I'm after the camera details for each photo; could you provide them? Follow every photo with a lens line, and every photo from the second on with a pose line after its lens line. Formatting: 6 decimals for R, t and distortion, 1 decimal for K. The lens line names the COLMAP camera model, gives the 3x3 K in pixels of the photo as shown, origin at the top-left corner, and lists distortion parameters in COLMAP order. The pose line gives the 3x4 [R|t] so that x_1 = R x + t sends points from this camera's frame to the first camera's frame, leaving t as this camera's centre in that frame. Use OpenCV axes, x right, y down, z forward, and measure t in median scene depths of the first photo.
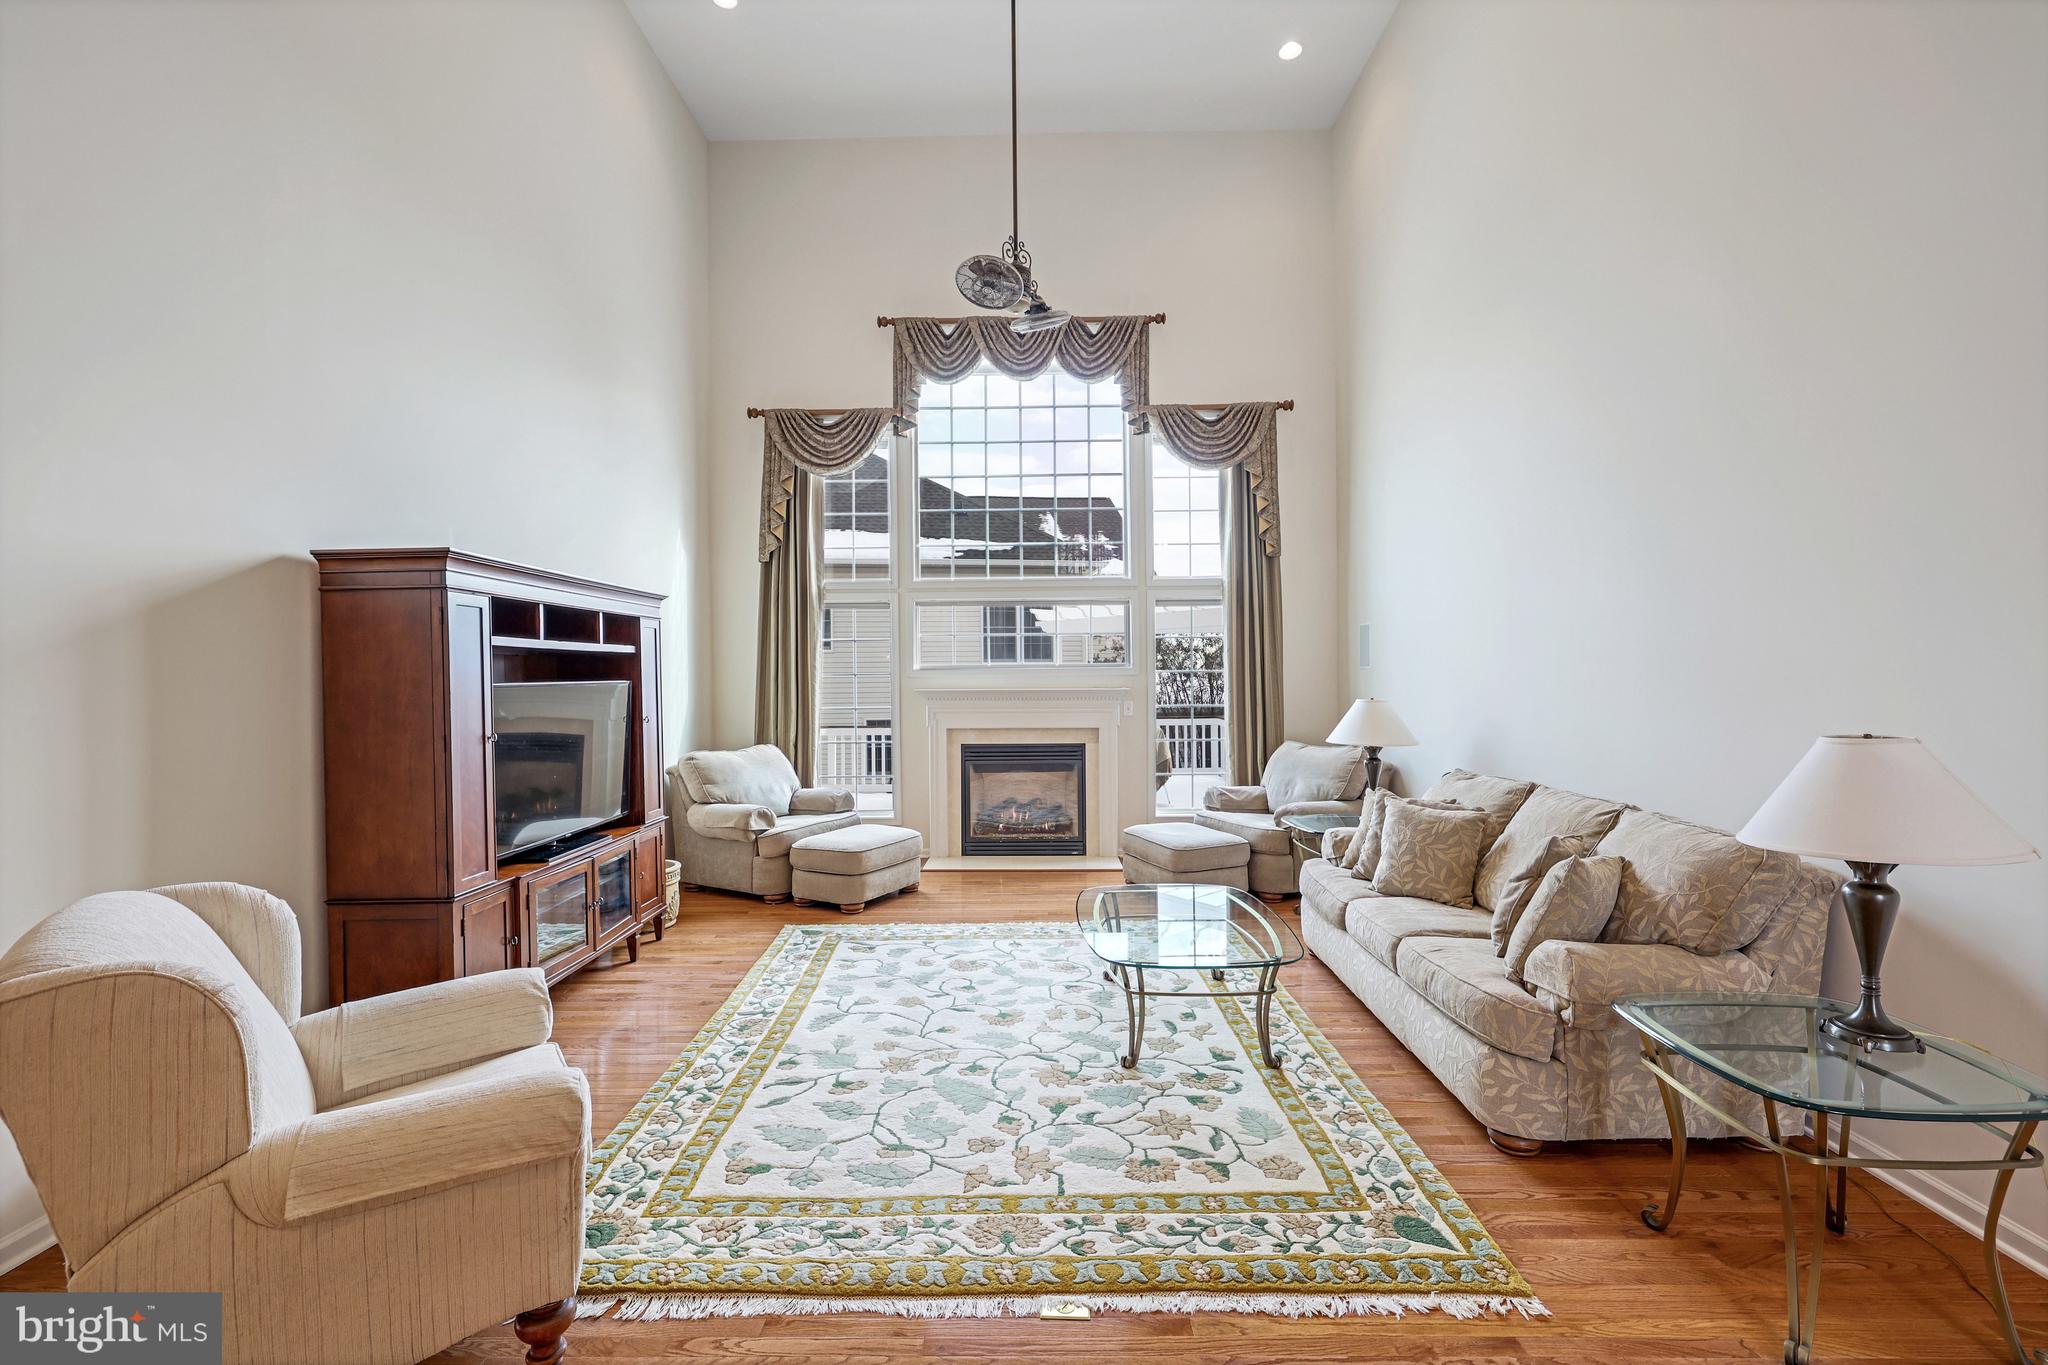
lens RADIAL K [[854.5, 0, 1024.0], [0, 854.5, 682.5], [0, 0, 1]] dist [-0.001019, 0.000055]
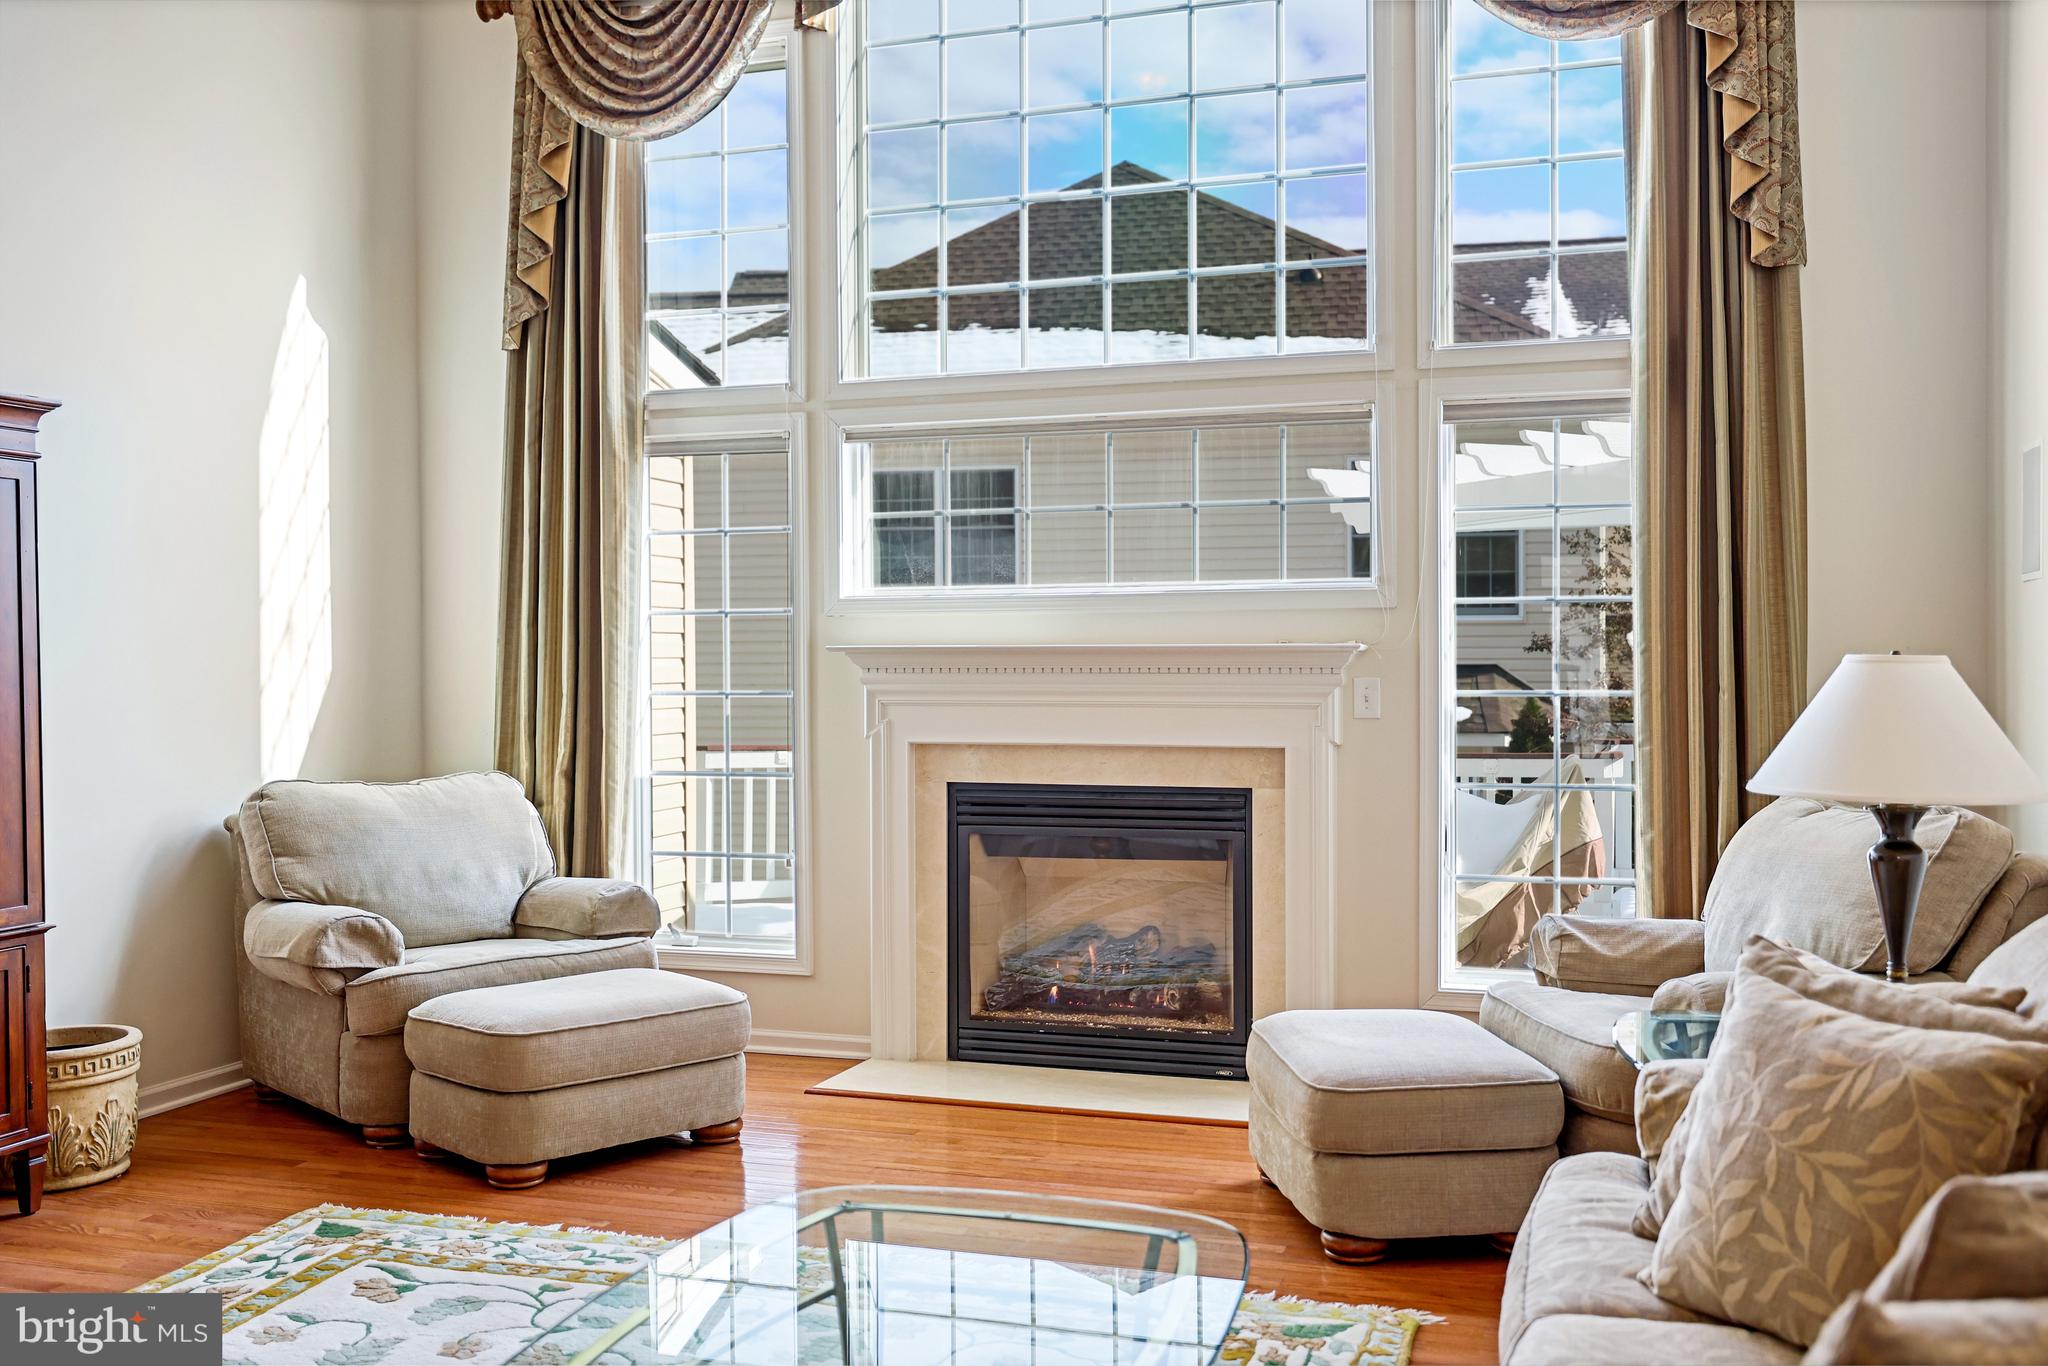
lens RADIAL K [[1818.9, 0, 1024.0], [0, 1818.9, 683.0], [0, 0, 1]] dist [0.007533, 0.001937]
pose [[0.955674, 0.006786, -0.294350, 0.219857], [-0.004974, 0.999964, 0.006902, 0.019808], [0.294386, -0.005132, 0.955673, 0.197232]]
